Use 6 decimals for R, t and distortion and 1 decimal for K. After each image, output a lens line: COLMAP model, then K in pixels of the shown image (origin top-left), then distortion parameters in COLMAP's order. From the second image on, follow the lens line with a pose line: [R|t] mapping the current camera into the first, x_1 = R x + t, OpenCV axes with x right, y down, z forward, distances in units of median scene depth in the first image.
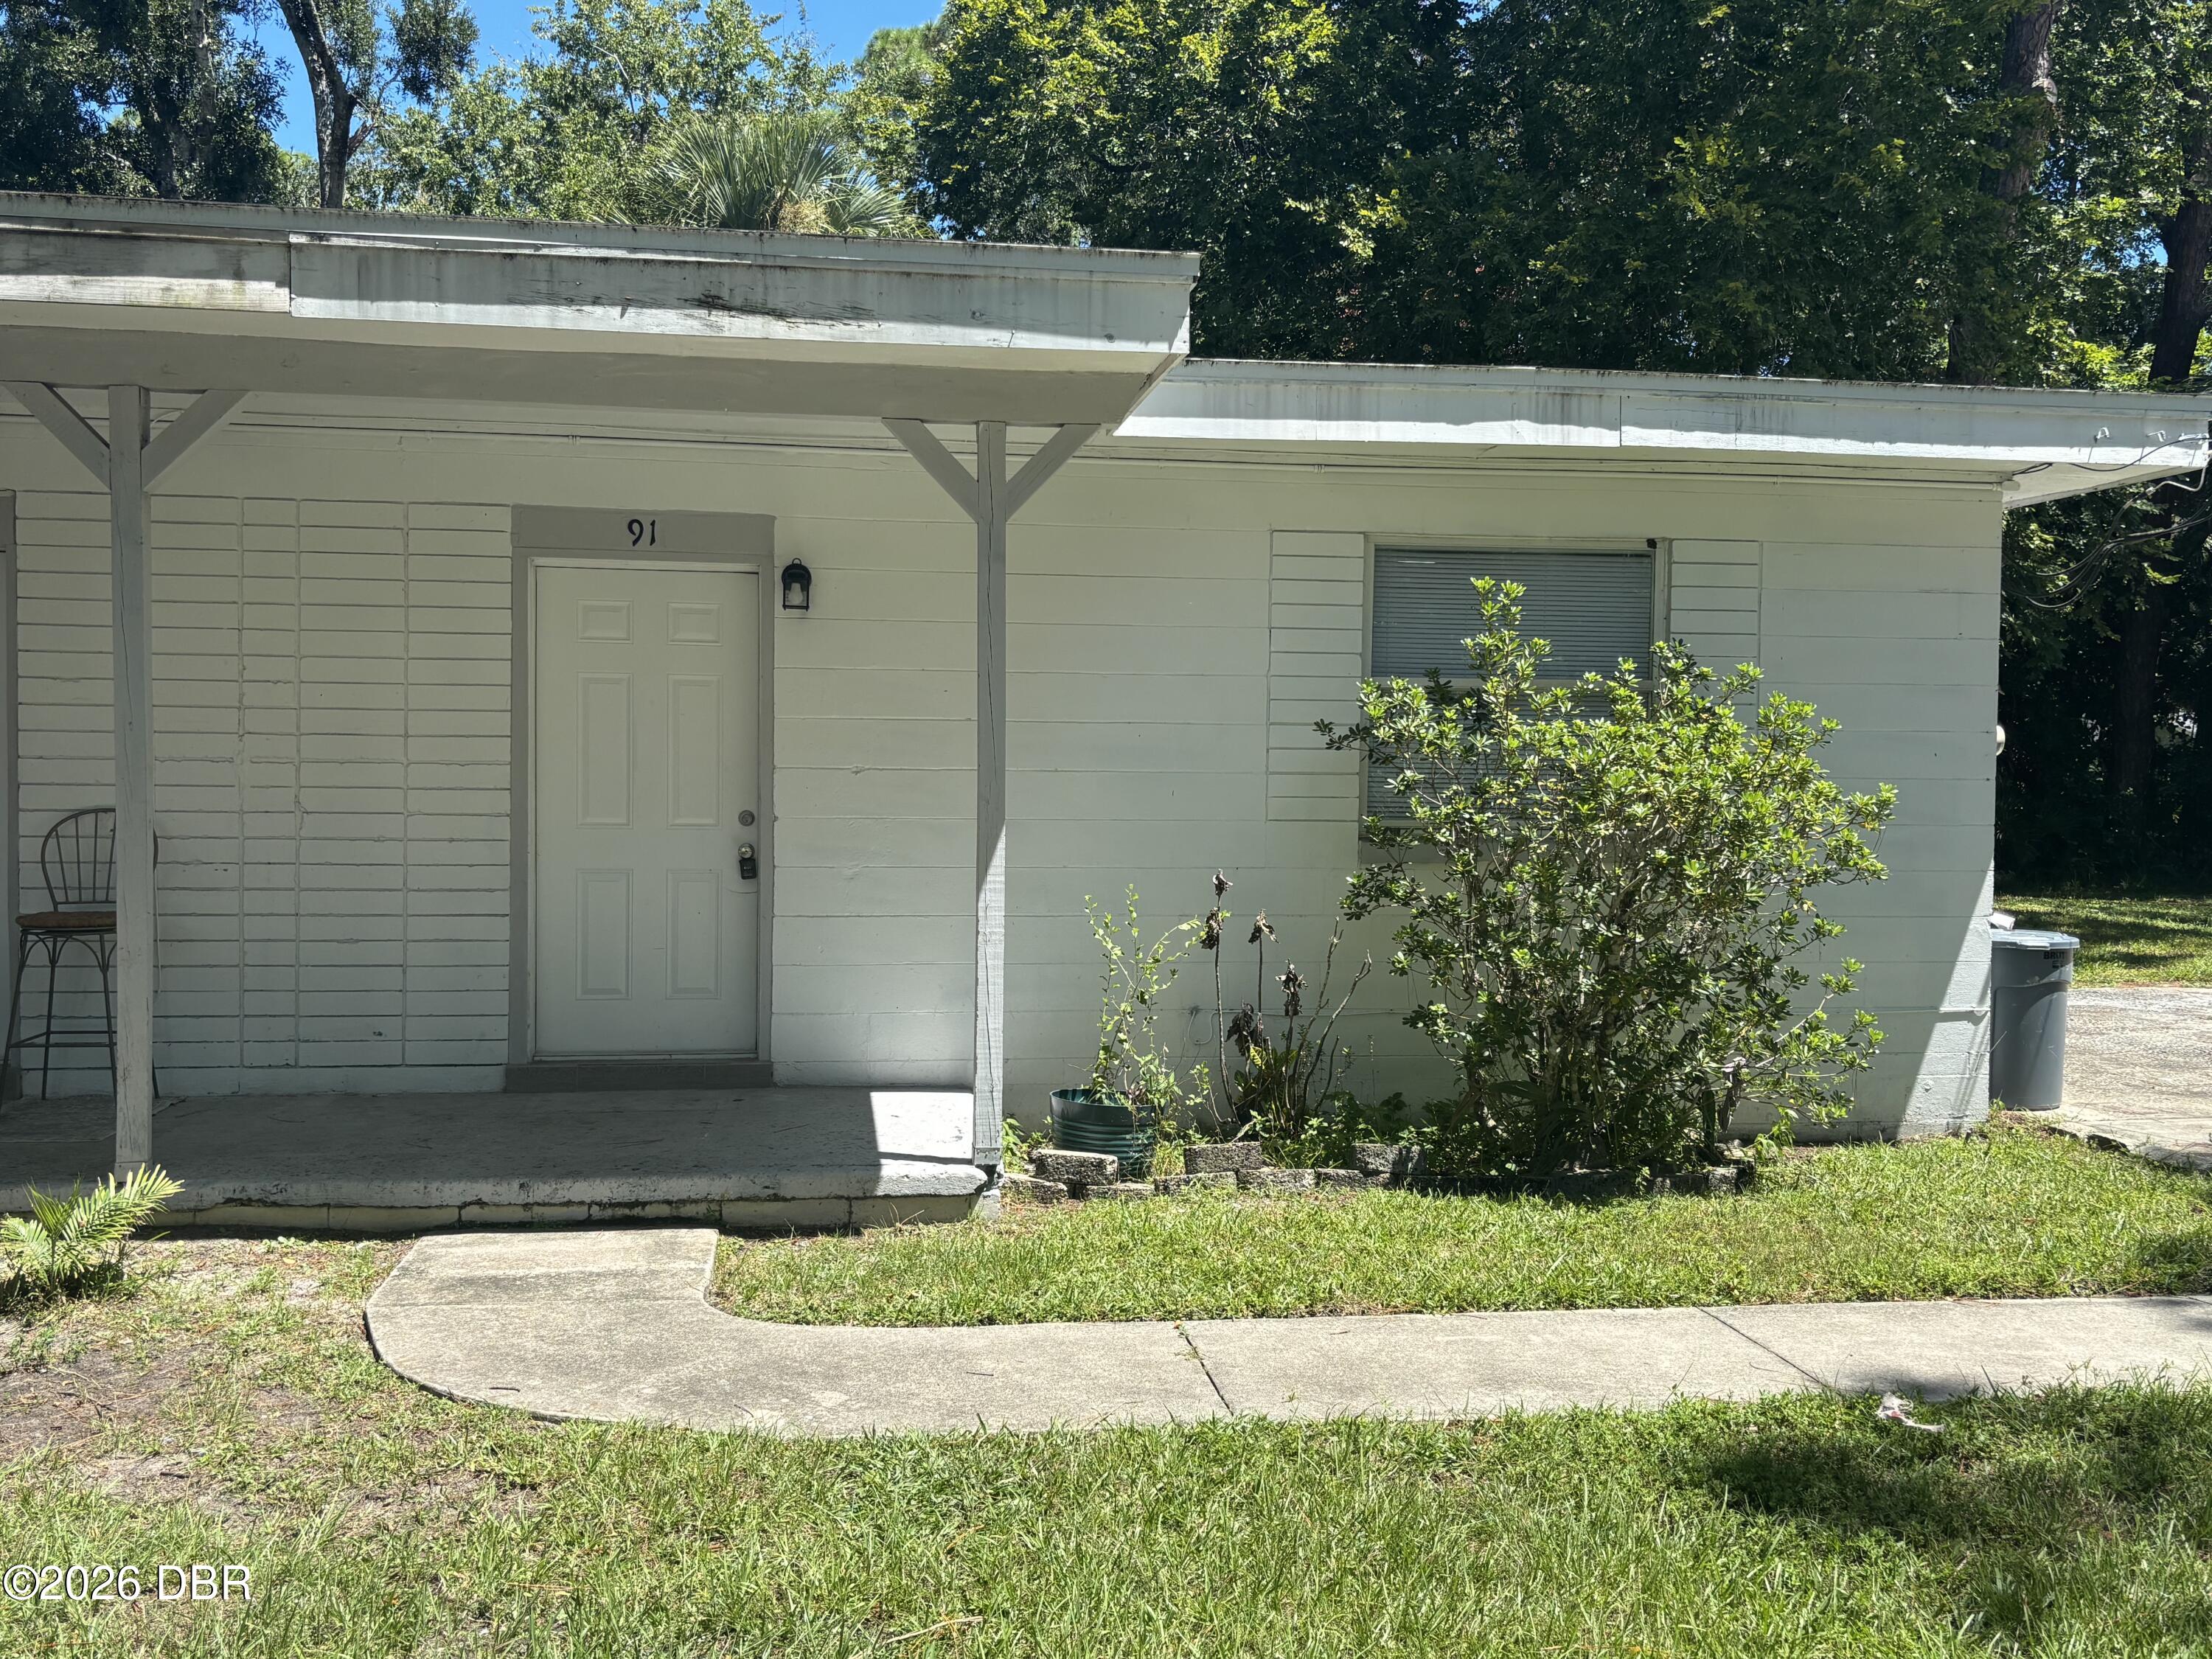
lens RADIAL K [[2005.8, 0, 1111.6], [0, 2005.8, 844.7], [0, 0, 1]] dist [0.029831, 0.000000]
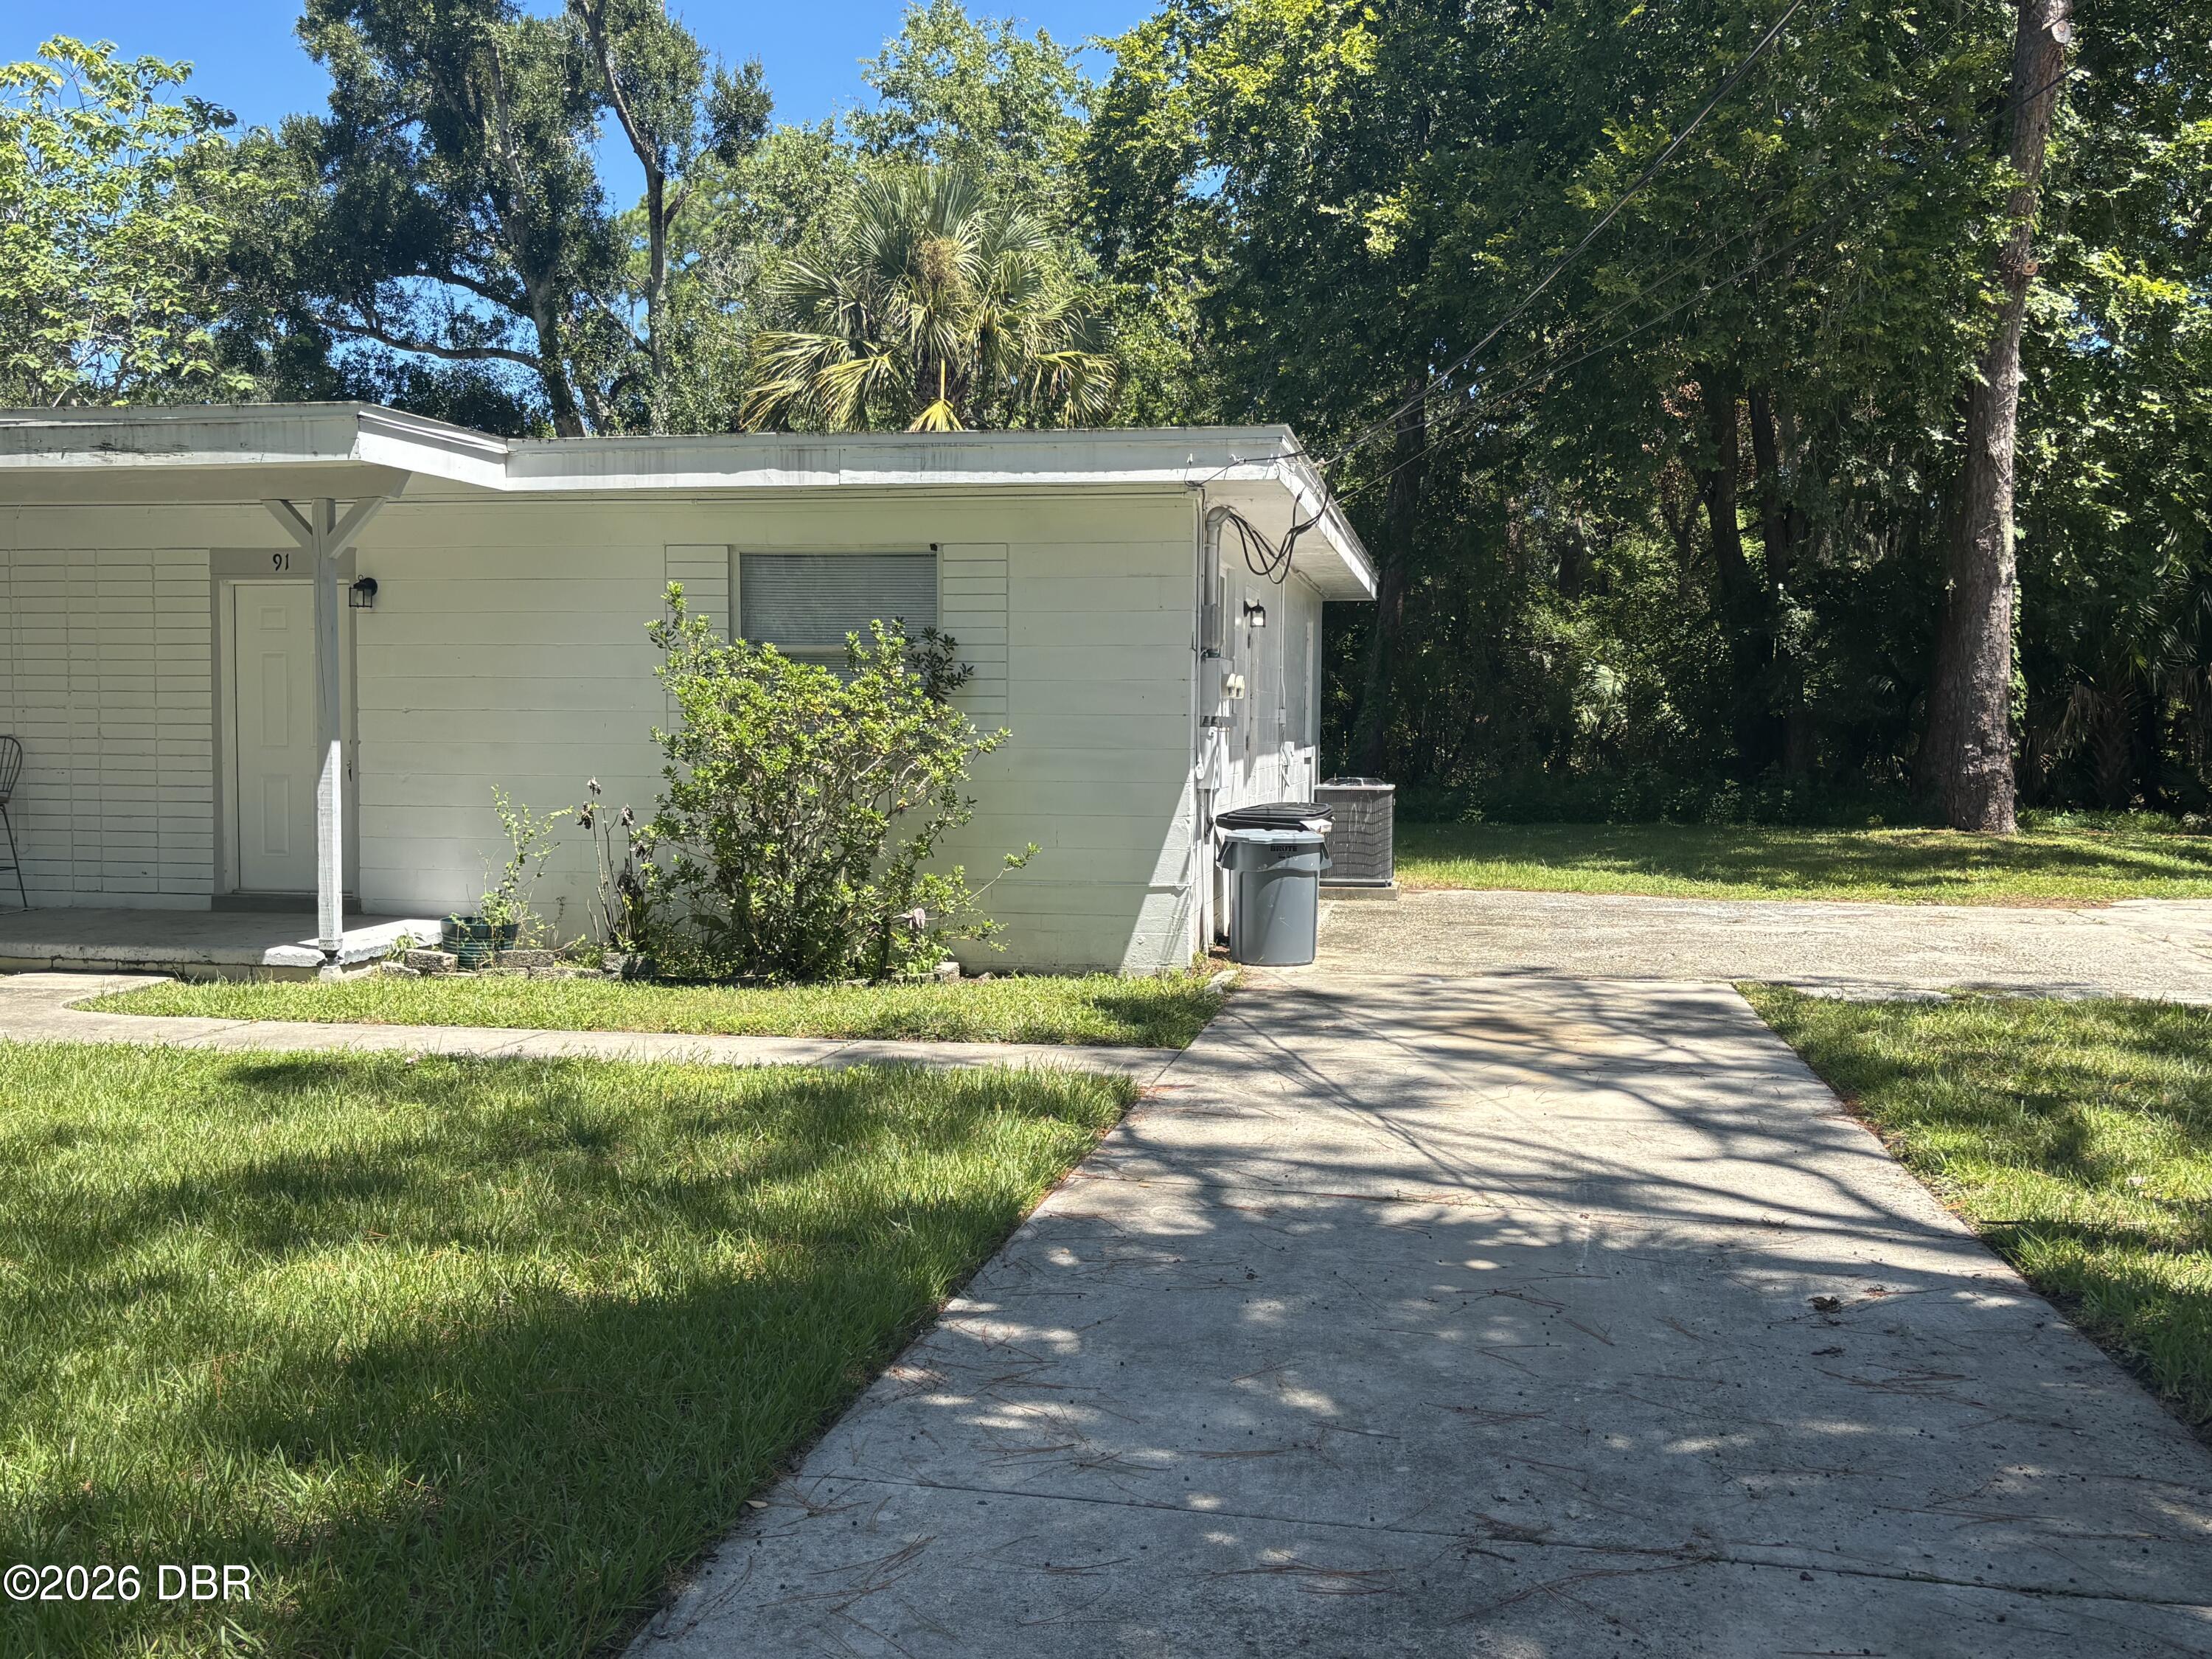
lens RADIAL K [[2005.8, 0, 1110.2], [0, 2005.8, 833.1], [0, 0, 1]] dist [0.029831, 0.000000]
pose [[0.949456, 0.013244, -0.313621, 0.901897], [-0.006152, 0.999703, 0.023591, 0.017550], [0.313840, -0.020470, 0.949255, -0.316037]]
